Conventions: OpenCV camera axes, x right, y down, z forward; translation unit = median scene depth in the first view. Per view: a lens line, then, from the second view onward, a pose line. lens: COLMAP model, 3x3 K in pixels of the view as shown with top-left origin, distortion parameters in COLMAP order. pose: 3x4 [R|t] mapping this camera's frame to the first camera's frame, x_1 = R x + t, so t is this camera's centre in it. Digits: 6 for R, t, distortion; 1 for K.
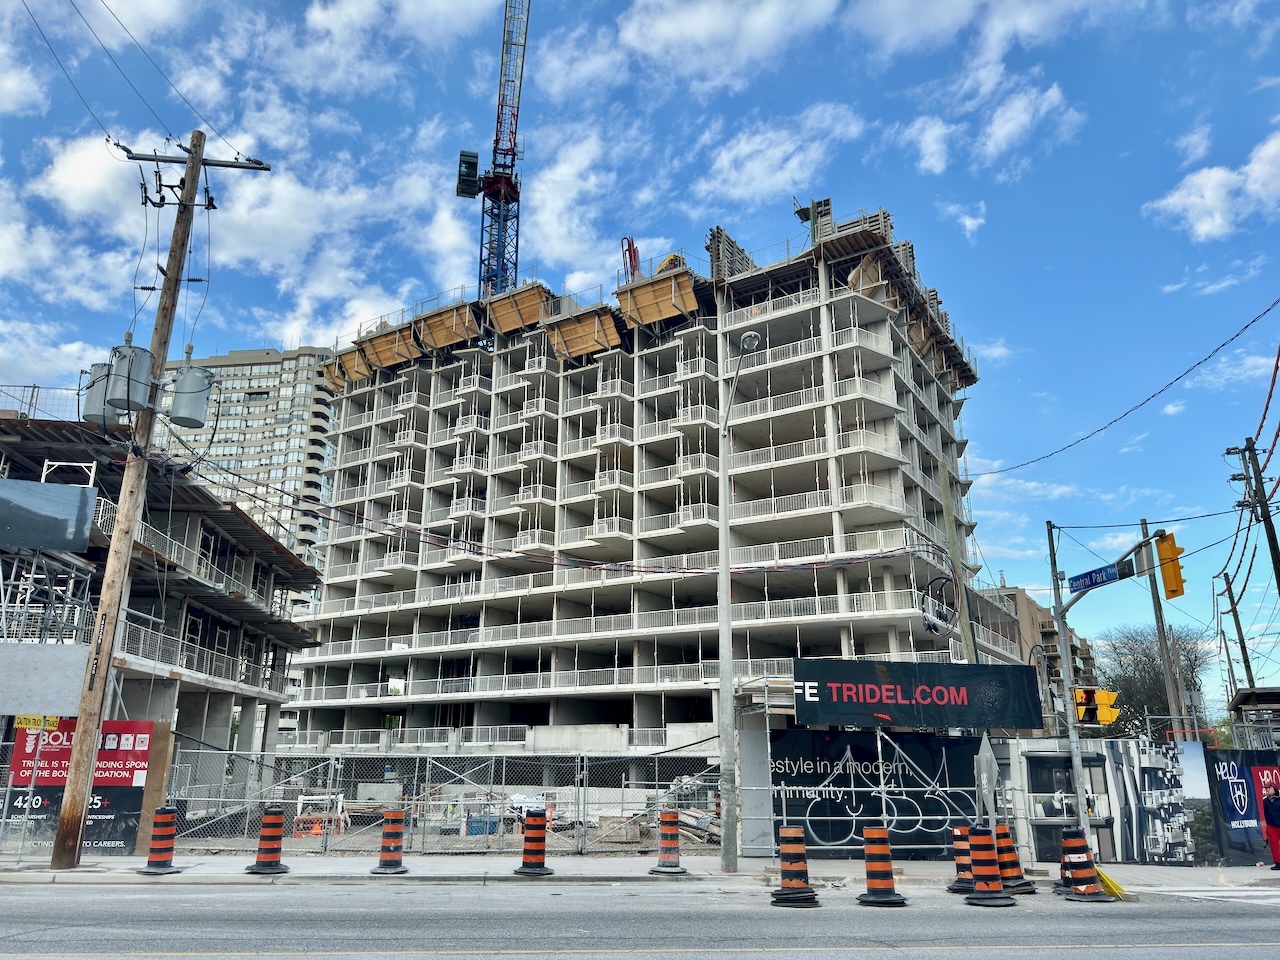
lens RADIAL K [[931.8, 0, 640.0], [0, 931.8, 480.0], [0, 0, 1]] dist [0.051475, -0.073958]
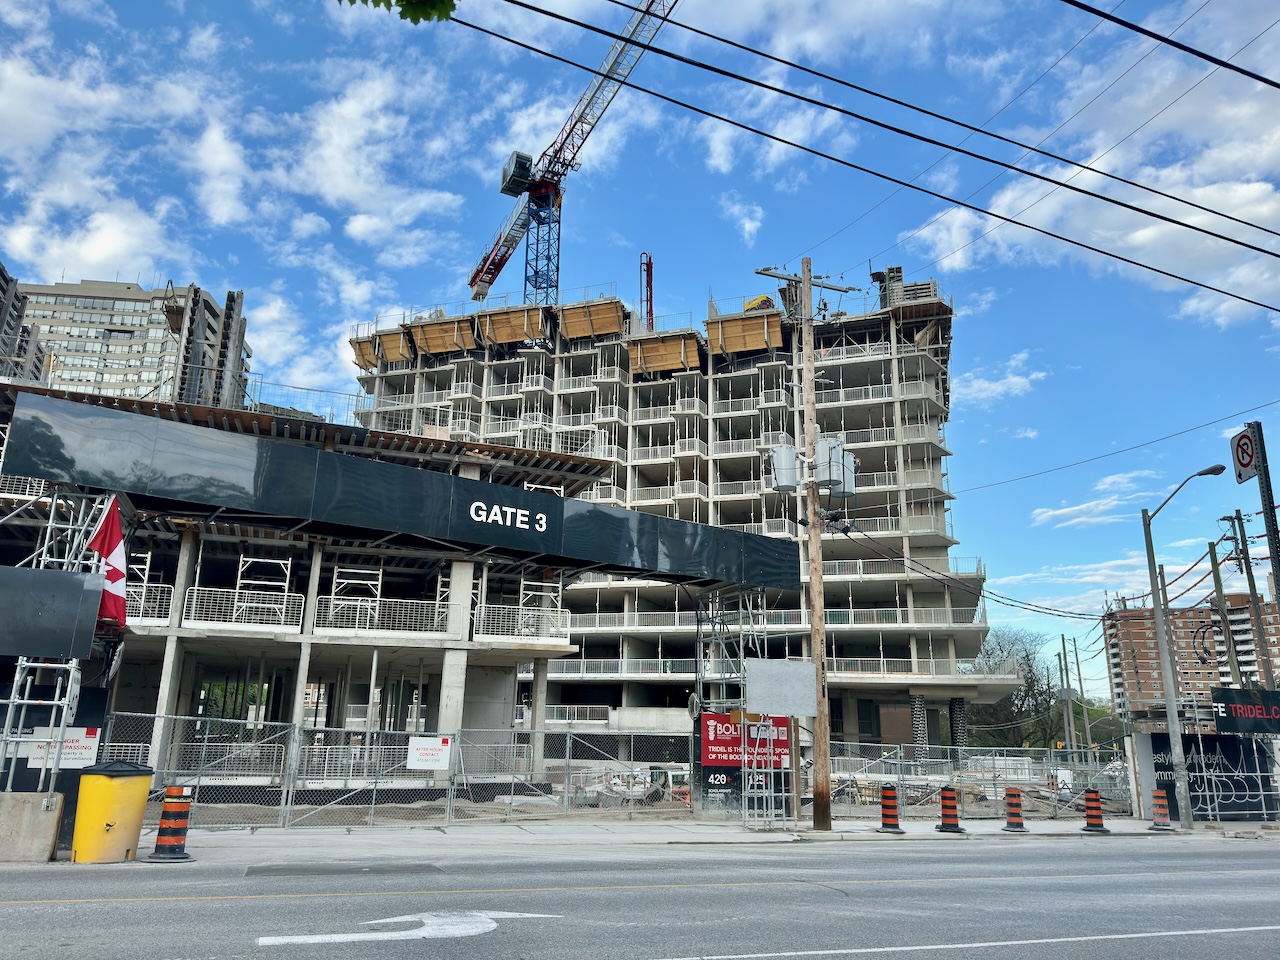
lens RADIAL K [[931.8, 0, 640.0], [0, 931.8, 480.0], [0, 0, 1]] dist [0.051475, -0.073958]
pose [[0.968892, 0.080659, 0.233969, -0.358359], [-0.087471, 0.995988, 0.018865, -0.027515], [-0.231509, -0.038743, 0.972061, -0.071593]]
